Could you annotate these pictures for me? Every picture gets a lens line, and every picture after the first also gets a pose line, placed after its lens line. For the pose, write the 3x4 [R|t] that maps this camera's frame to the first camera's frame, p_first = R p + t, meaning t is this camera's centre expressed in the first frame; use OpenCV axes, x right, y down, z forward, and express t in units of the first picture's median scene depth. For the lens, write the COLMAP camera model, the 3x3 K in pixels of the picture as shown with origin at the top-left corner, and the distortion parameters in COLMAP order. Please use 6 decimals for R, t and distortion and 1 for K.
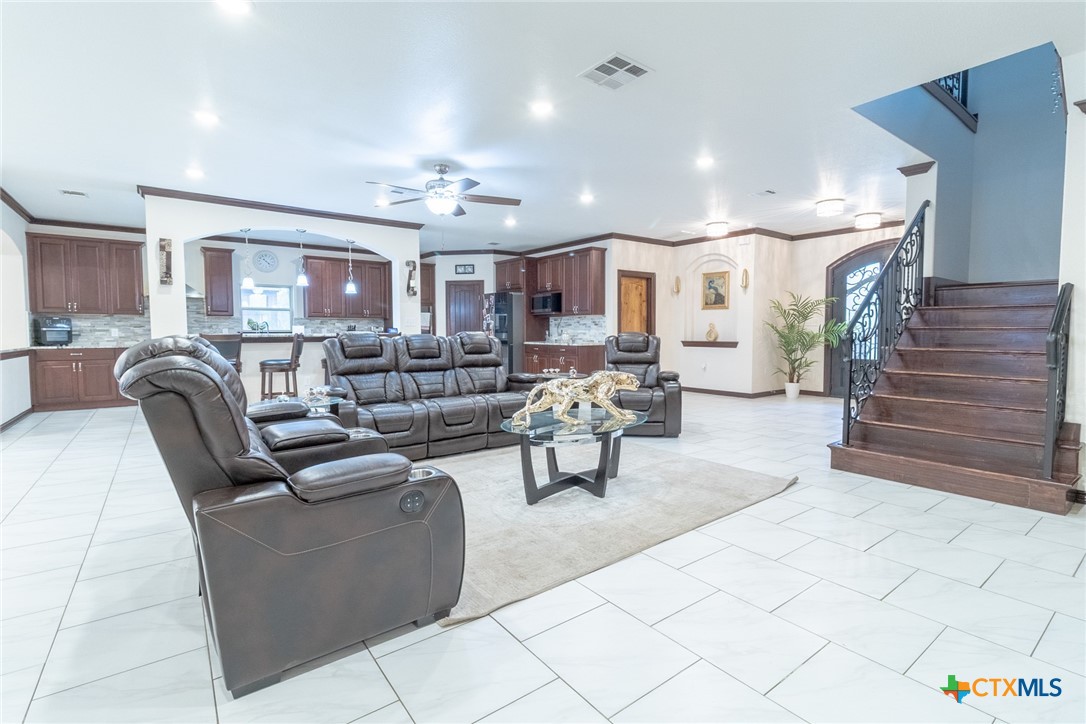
lens RADIAL K [[501.1, 0, 540.5], [0, 501.1, 354.9], [0, 0, 1]] dist [-0.000441, 0.000873]
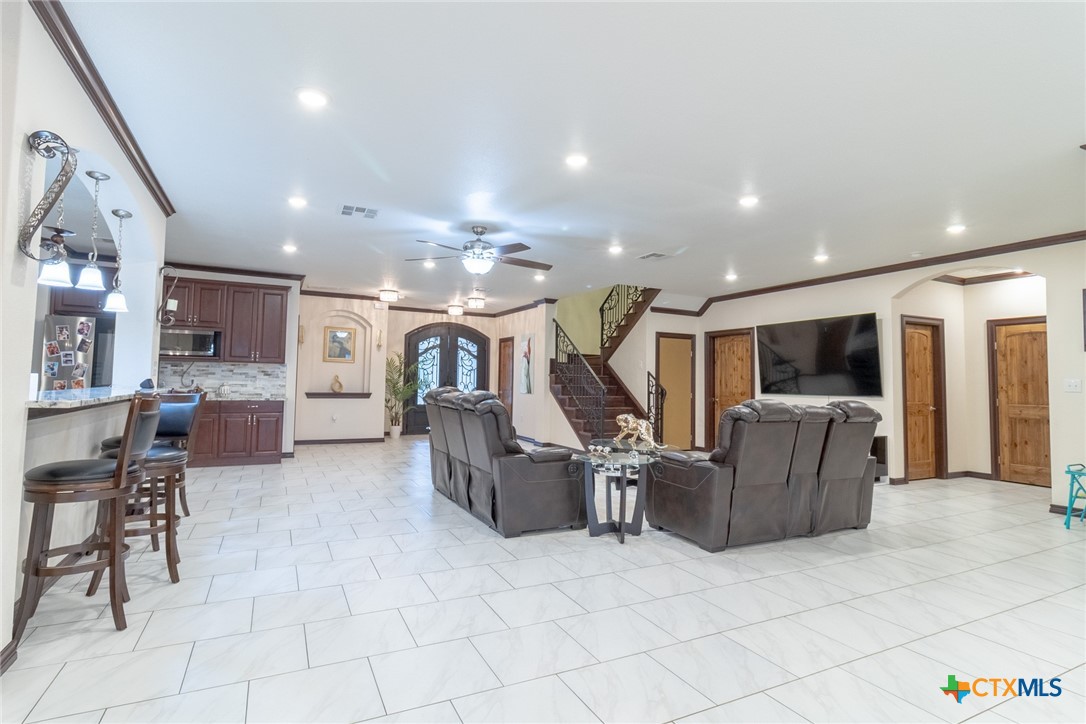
lens RADIAL K [[529.4, 0, 536.7], [0, 529.4, 359.3], [0, 0, 1]] dist [-0.002615, -0.001168]
pose [[0.192537, 0.046385, 0.980193, -0.699273], [0.029396, 0.998161, -0.053010, -0.026989], [-0.980849, 0.039020, 0.190820, 0.395467]]
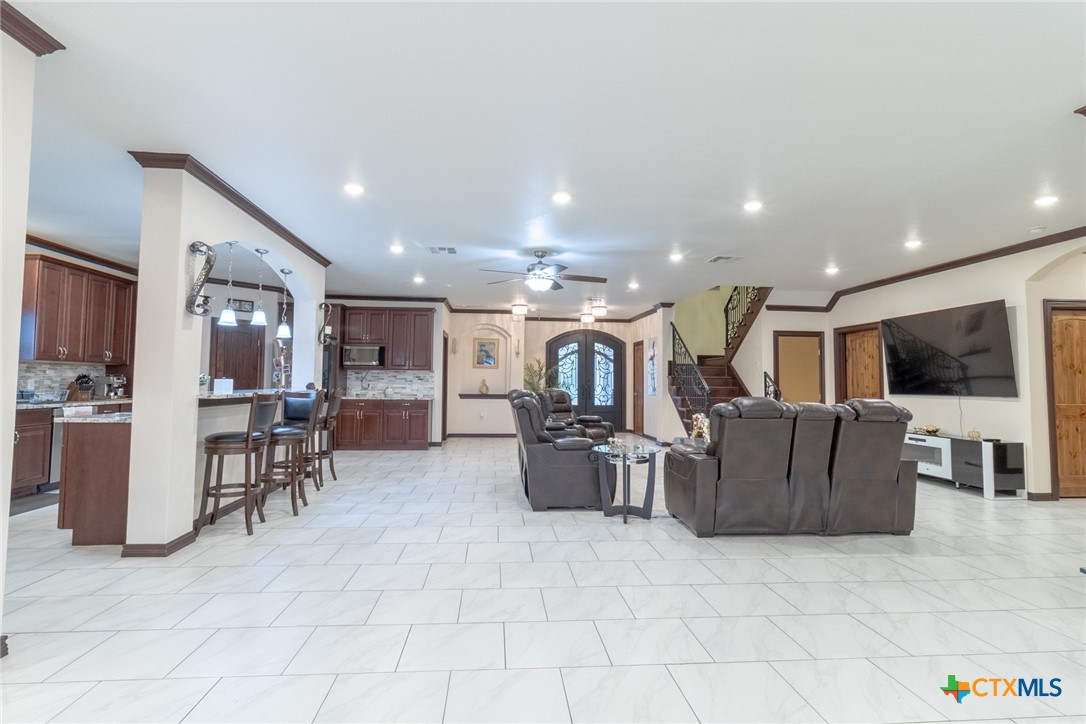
lens RADIAL K [[529.4, 0, 539.4], [0, 529.4, 358.1], [0, 0, 1]] dist [-0.002615, -0.001168]
pose [[0.534895, 0.045925, 0.843669, -0.720715], [0.030397, 0.996829, -0.073534, -0.016310], [-0.844371, 0.064978, 0.531804, 0.198011]]
